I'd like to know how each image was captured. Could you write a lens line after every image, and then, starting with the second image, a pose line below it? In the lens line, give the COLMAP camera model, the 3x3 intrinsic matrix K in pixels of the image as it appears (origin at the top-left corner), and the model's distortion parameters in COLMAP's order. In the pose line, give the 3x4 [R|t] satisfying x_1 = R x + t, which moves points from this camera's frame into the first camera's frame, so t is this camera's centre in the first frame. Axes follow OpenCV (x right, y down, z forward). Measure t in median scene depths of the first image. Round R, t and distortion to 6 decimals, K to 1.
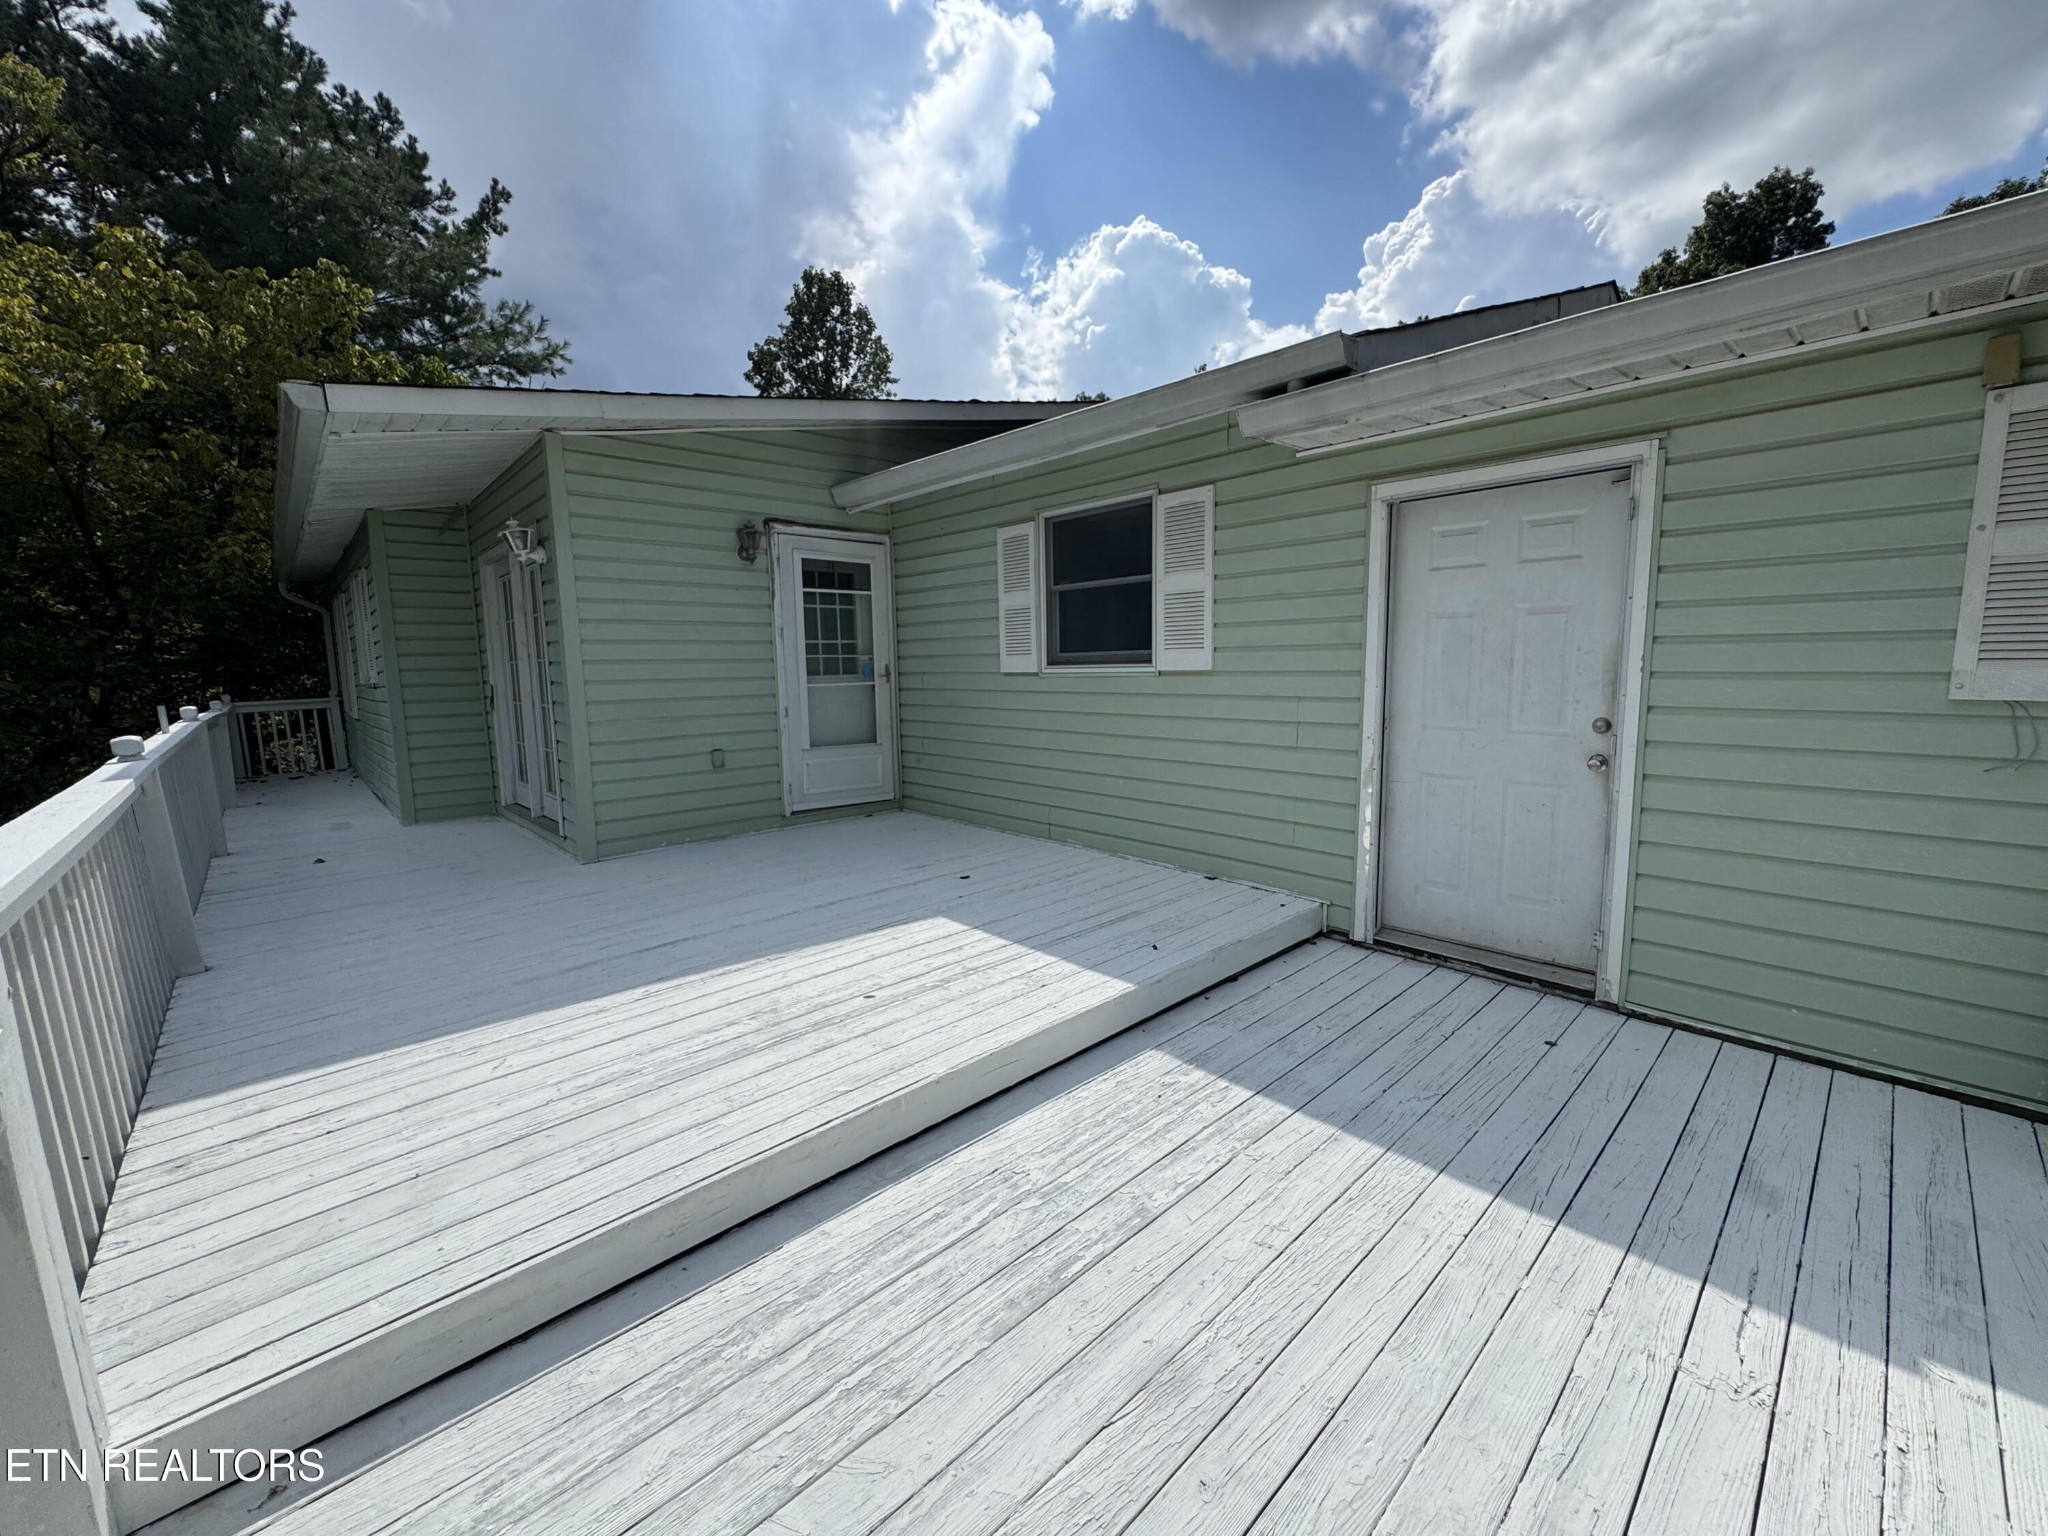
lens RADIAL K [[817.5, 0, 1023.4], [0, 817.5, 755.7], [0, 0, 1]] dist [-0.003427, 0.000903]
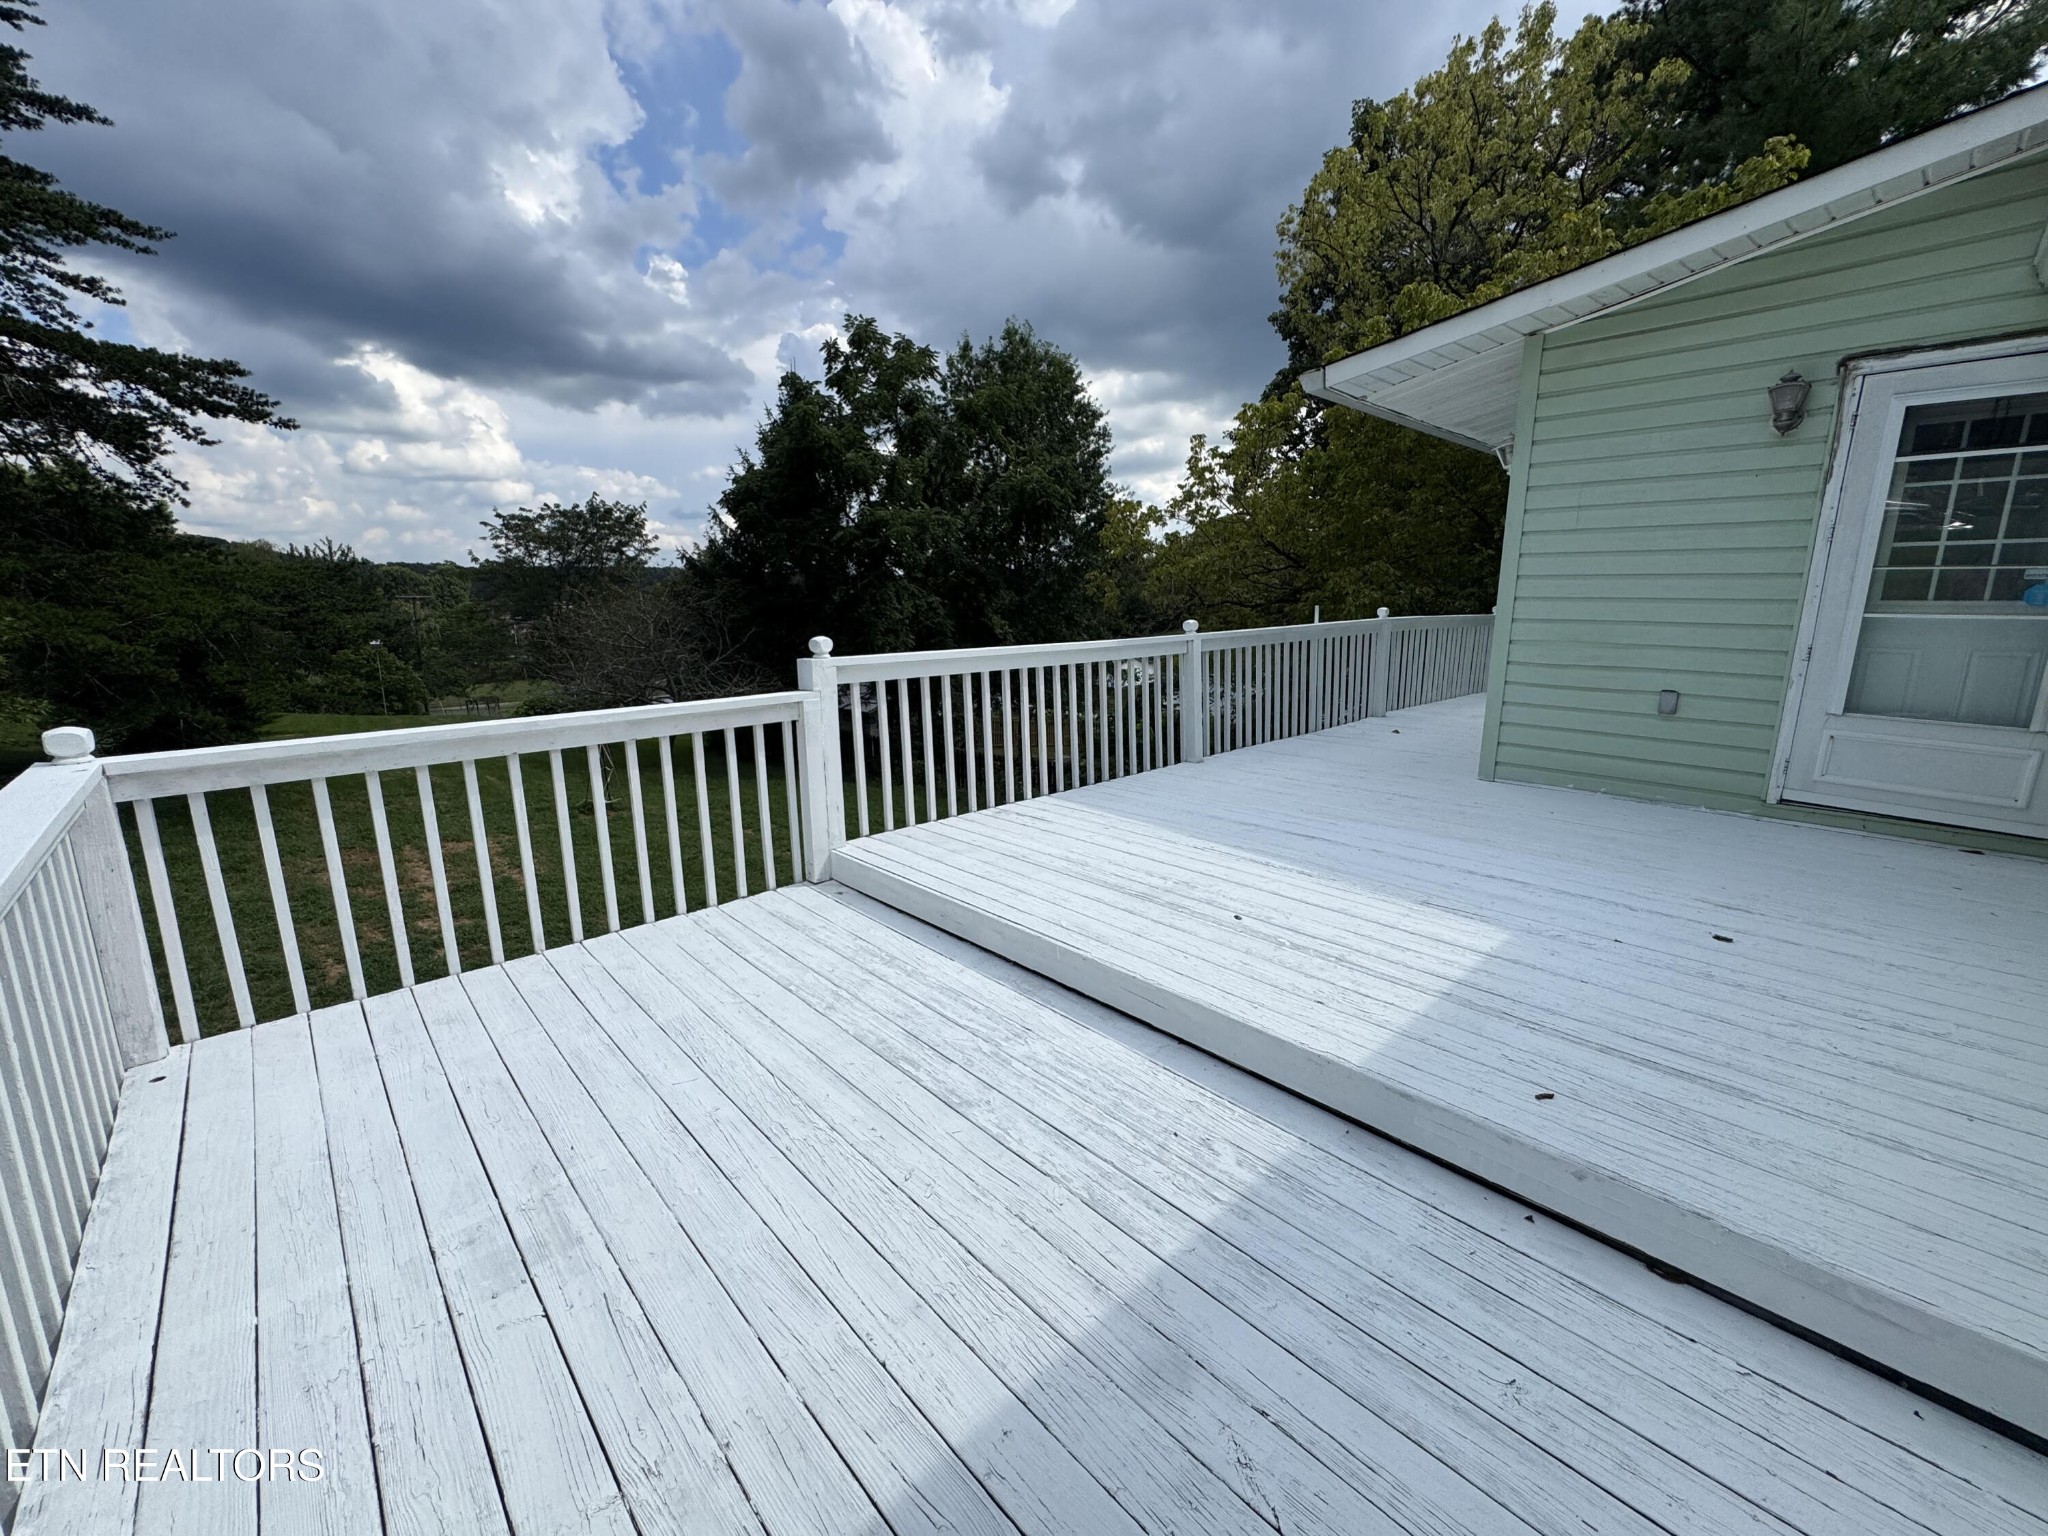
lens RADIAL K [[817.5, 0, 1026.0], [0, 817.5, 758.6], [0, 0, 1]] dist [-0.003427, 0.000903]
pose [[0.004819, 0.220244, -0.975433, 0.589025], [-0.110021, 0.969639, 0.218393, -0.069381], [0.993918, 0.106266, 0.028905, 0.534257]]
